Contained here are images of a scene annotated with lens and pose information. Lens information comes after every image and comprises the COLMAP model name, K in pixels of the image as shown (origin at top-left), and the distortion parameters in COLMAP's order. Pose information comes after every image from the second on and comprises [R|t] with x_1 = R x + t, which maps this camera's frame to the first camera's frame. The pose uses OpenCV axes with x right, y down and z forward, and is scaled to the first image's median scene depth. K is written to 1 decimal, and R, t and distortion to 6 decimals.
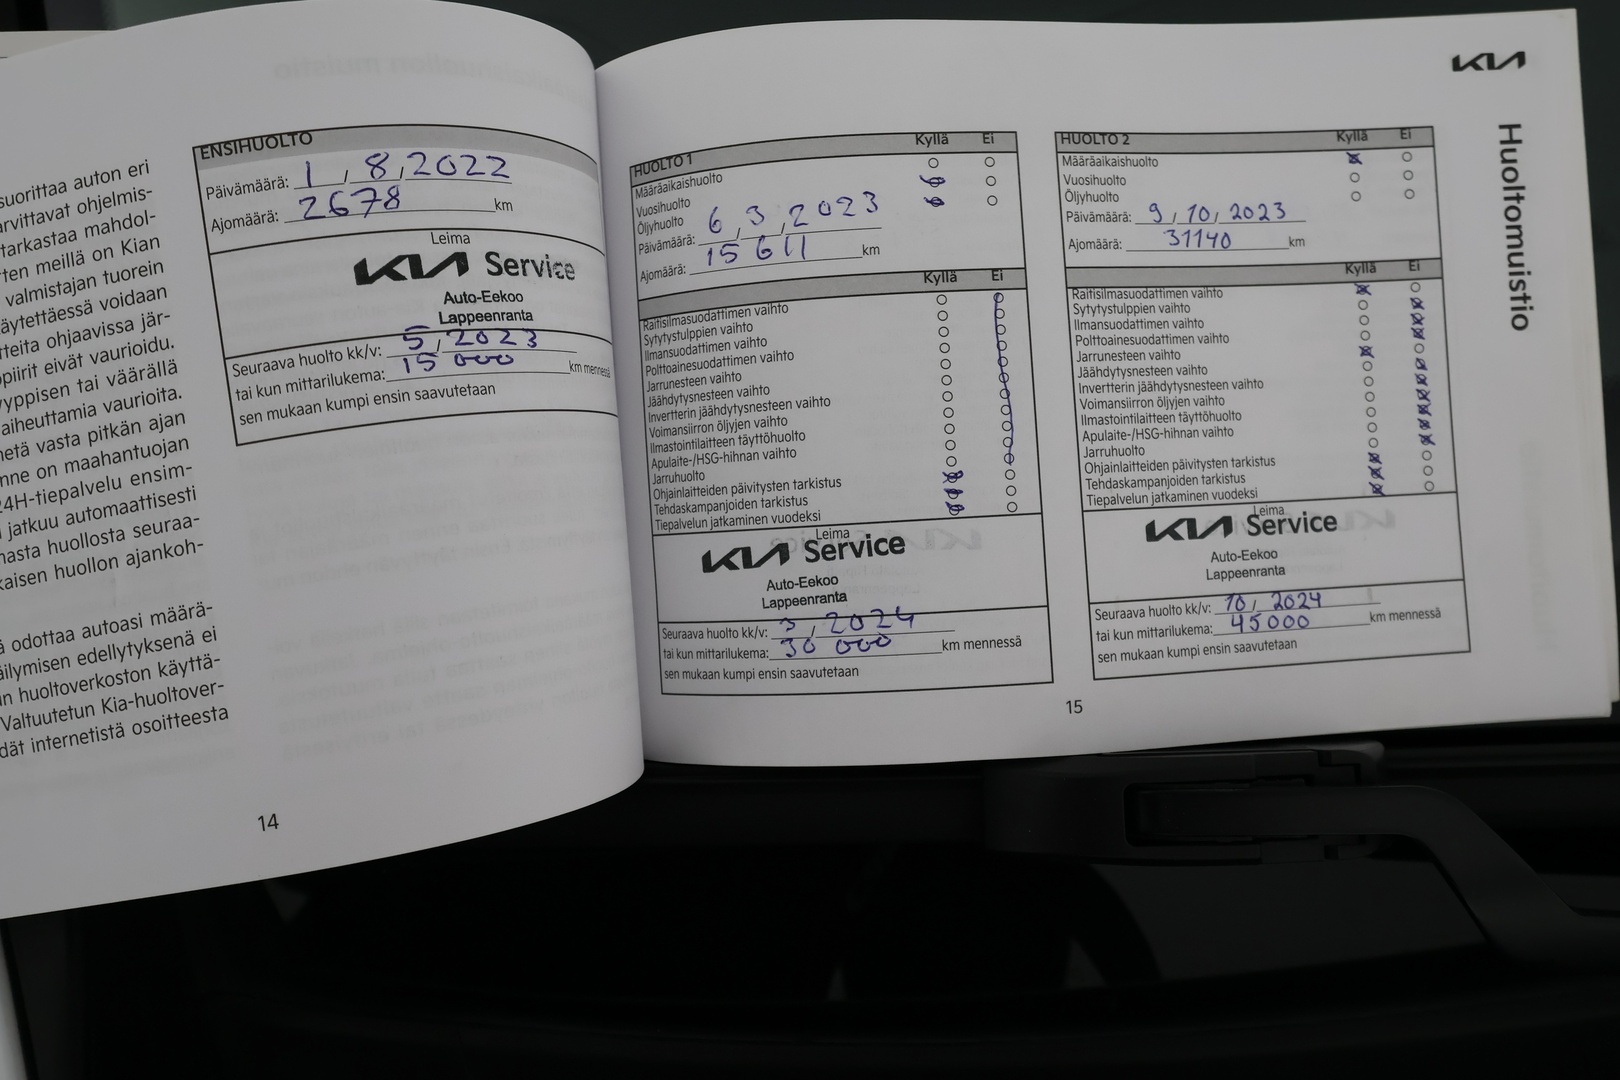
lens RADIAL K [[1166.2, 0, 805.2], [0, 1166.2, 655.8], [0, 0, 1]] dist [-0.002723, 0.116498]
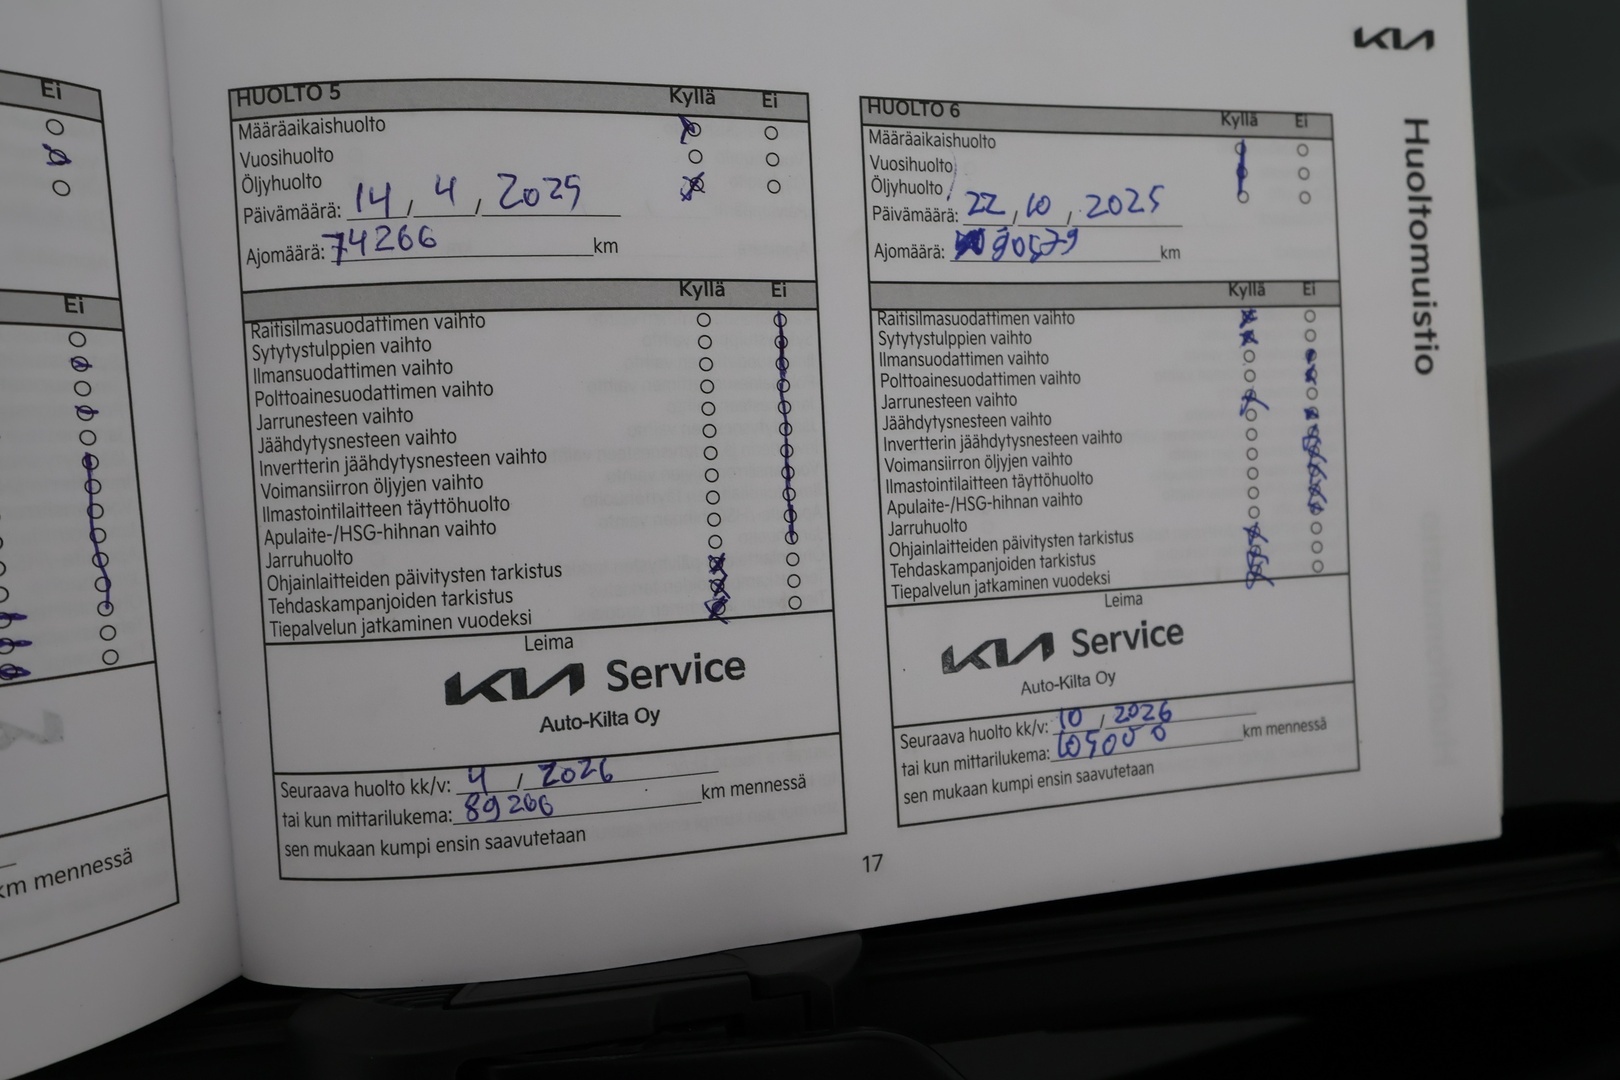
lens RADIAL K [[1124.7, 0, 812.8], [0, 1124.7, 572.7], [0, 0, 1]] dist [-0.003525, 0.103865]
pose [[0.959664, -0.002753, 0.281137, -0.017028], [0.052527, 0.984101, -0.169664, -0.026448], [-0.276201, 0.177588, 0.944551, 0.357177]]
